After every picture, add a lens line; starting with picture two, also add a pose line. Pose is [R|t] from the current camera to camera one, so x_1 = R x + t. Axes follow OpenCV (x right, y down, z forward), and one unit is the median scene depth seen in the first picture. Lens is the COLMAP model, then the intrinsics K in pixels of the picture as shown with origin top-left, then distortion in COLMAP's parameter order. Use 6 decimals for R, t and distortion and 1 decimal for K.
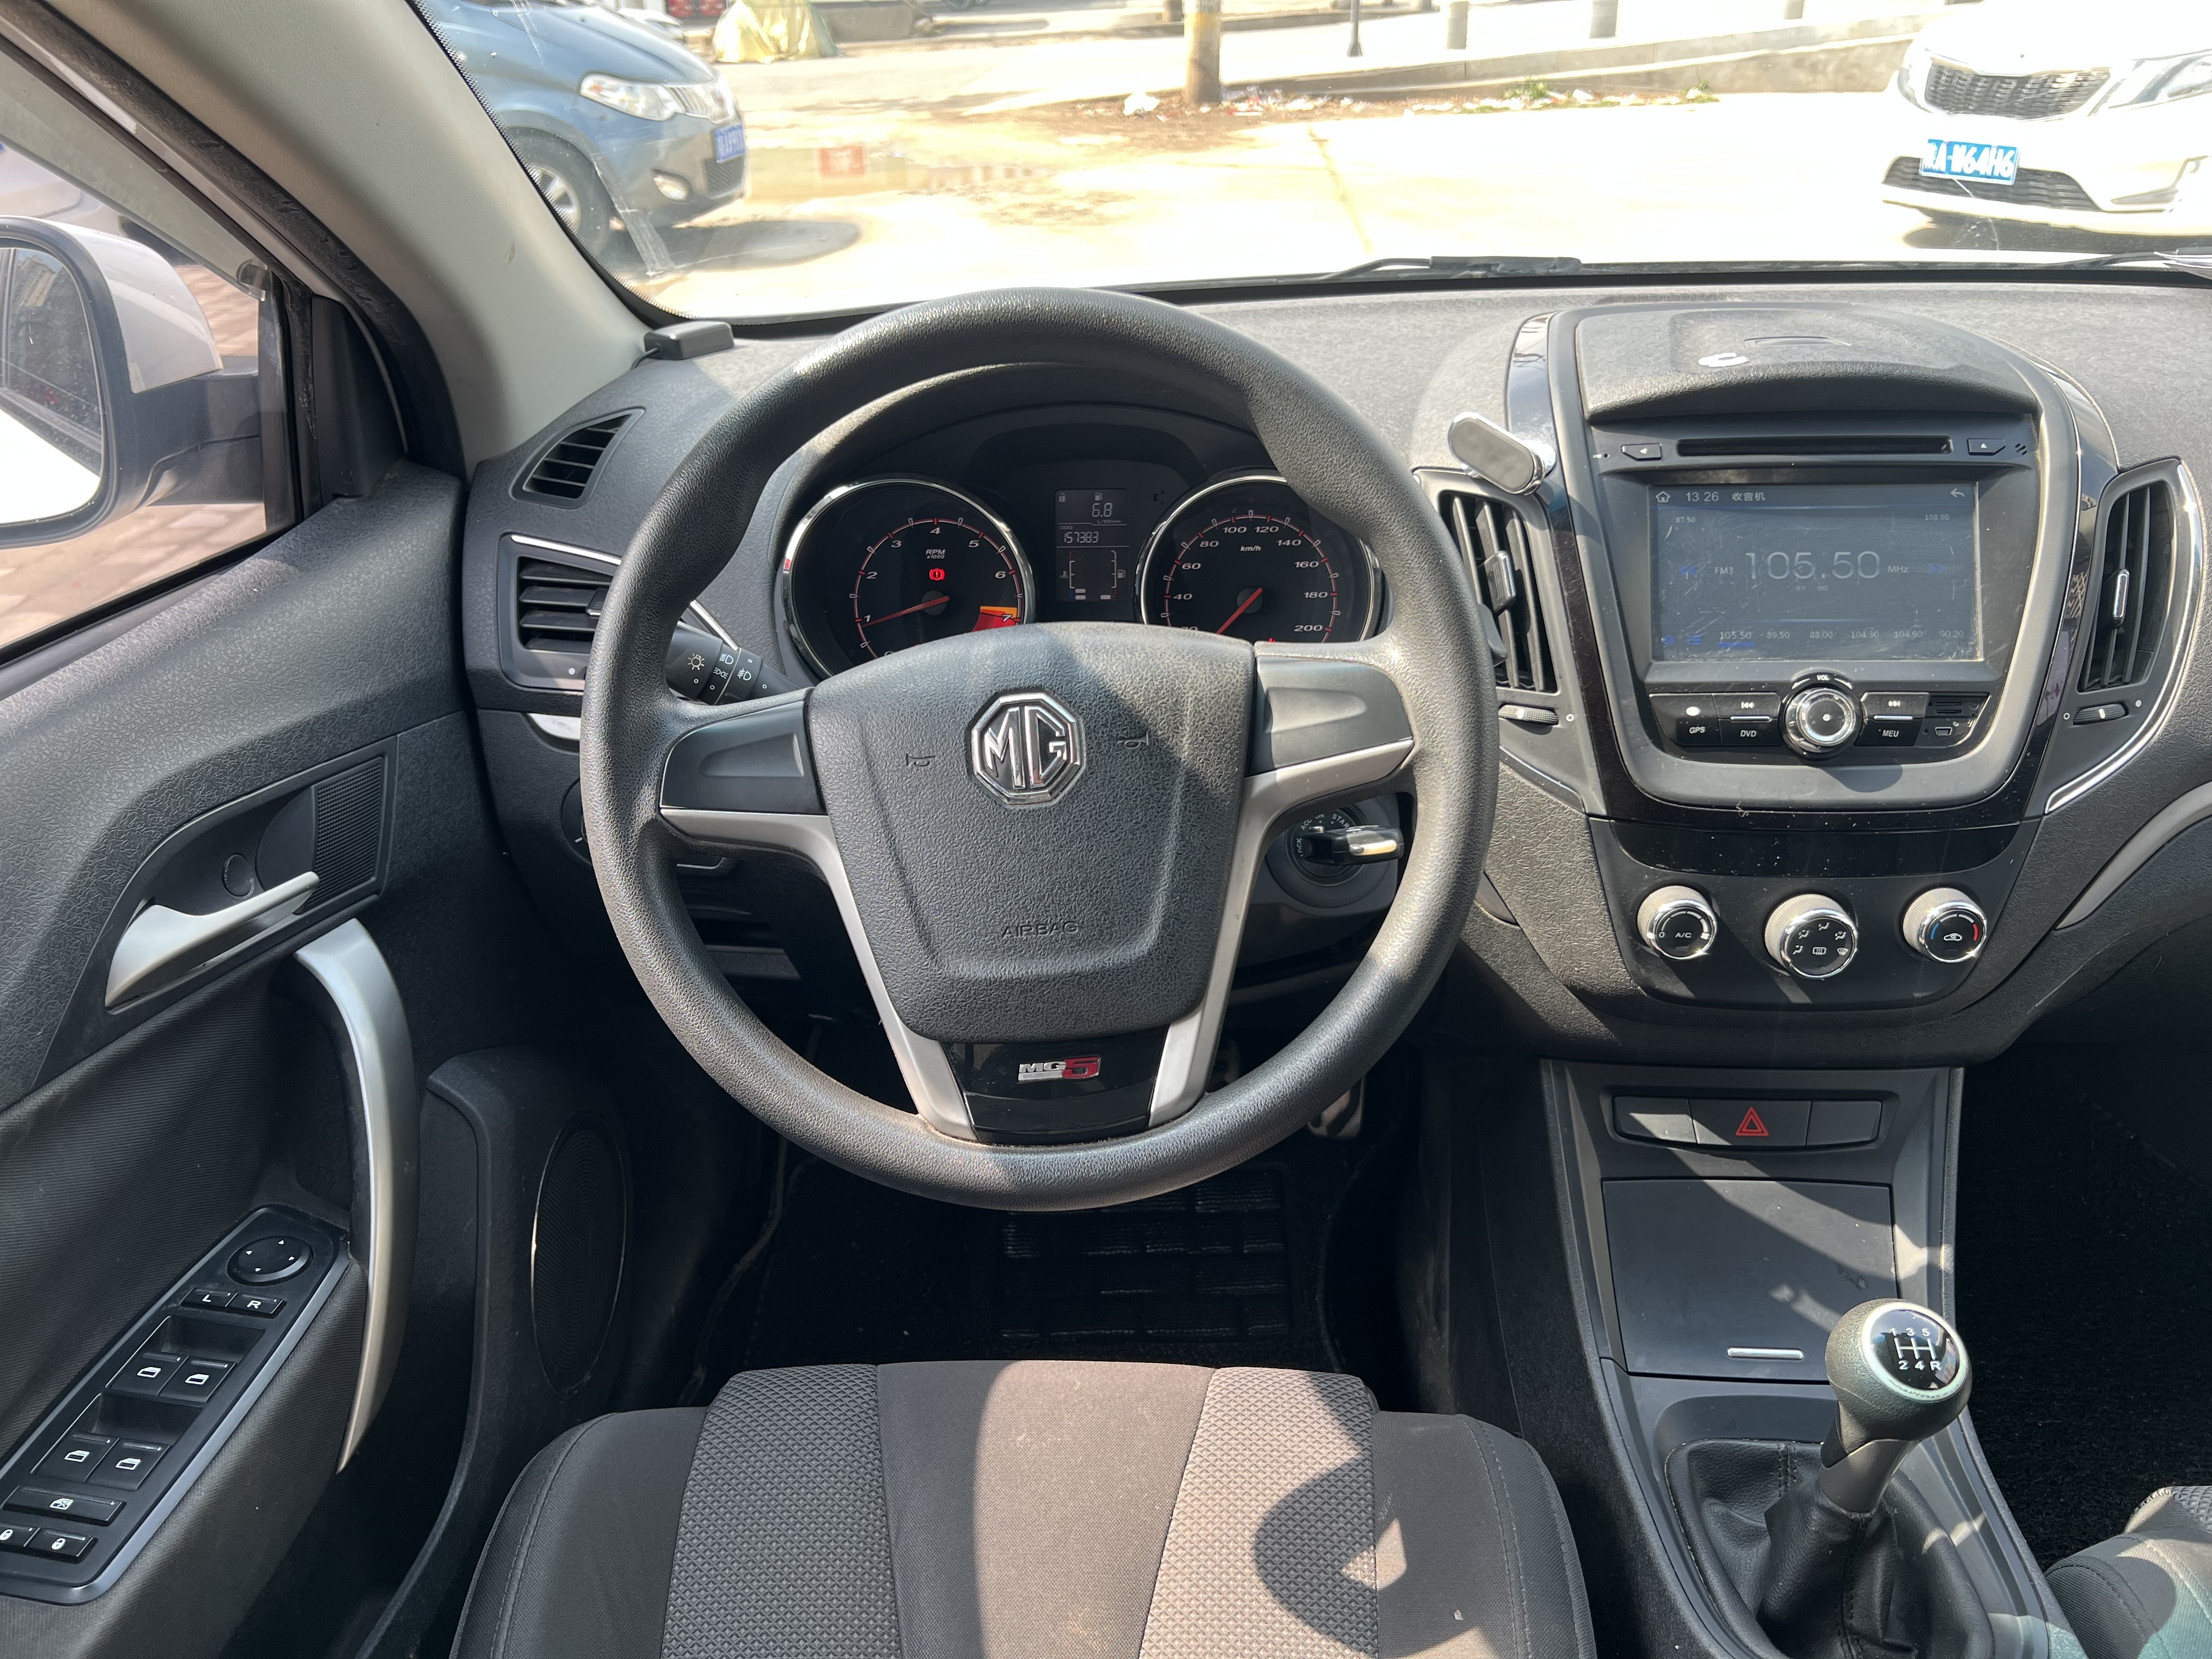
lens RADIAL K [[1737.5, 0, 1106.0], [0, 1737.5, 829.5], [0, 0, 1]] dist [0.080797, -0.158138]
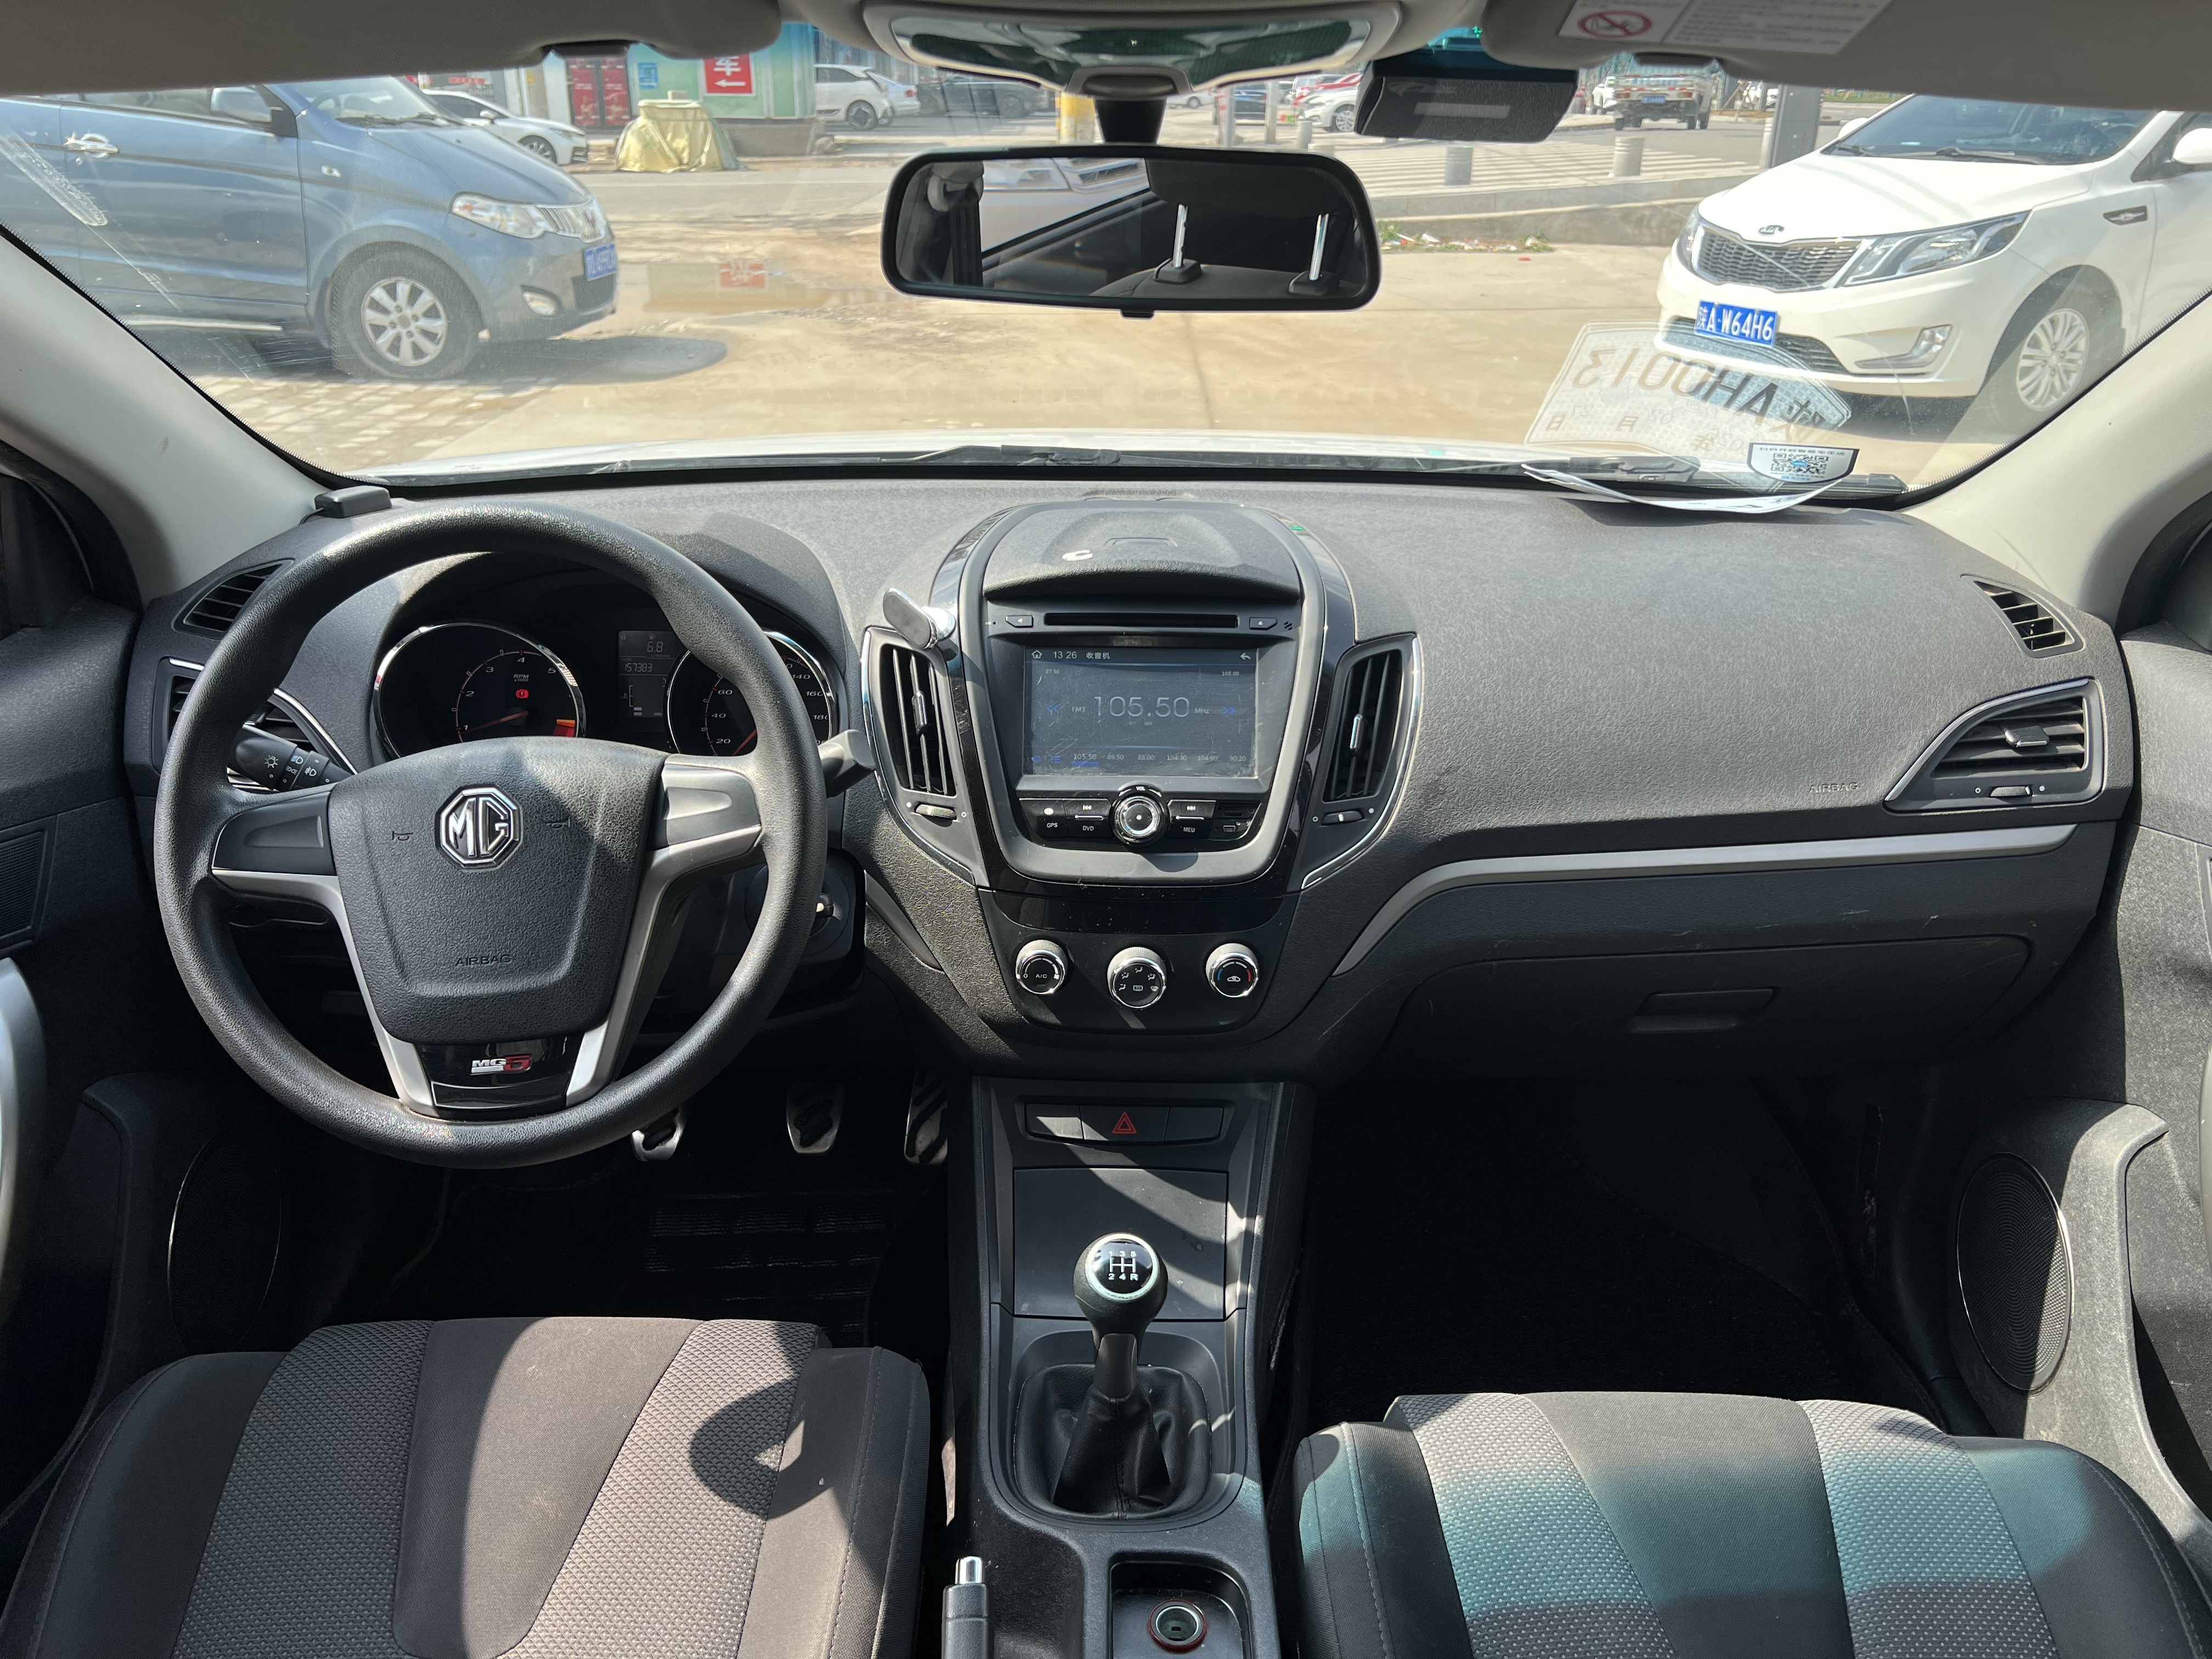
lens RADIAL K [[1760.3, 0, 1160.0], [0, 1760.3, 824.7], [0, 0, 1]] dist [0.143749, -0.308360]
pose [[0.997973, 0.015269, 0.061779, 0.335286], [-0.011577, 0.998151, -0.059678, 0.023641], [-0.062576, 0.058842, 0.996304, -0.369264]]
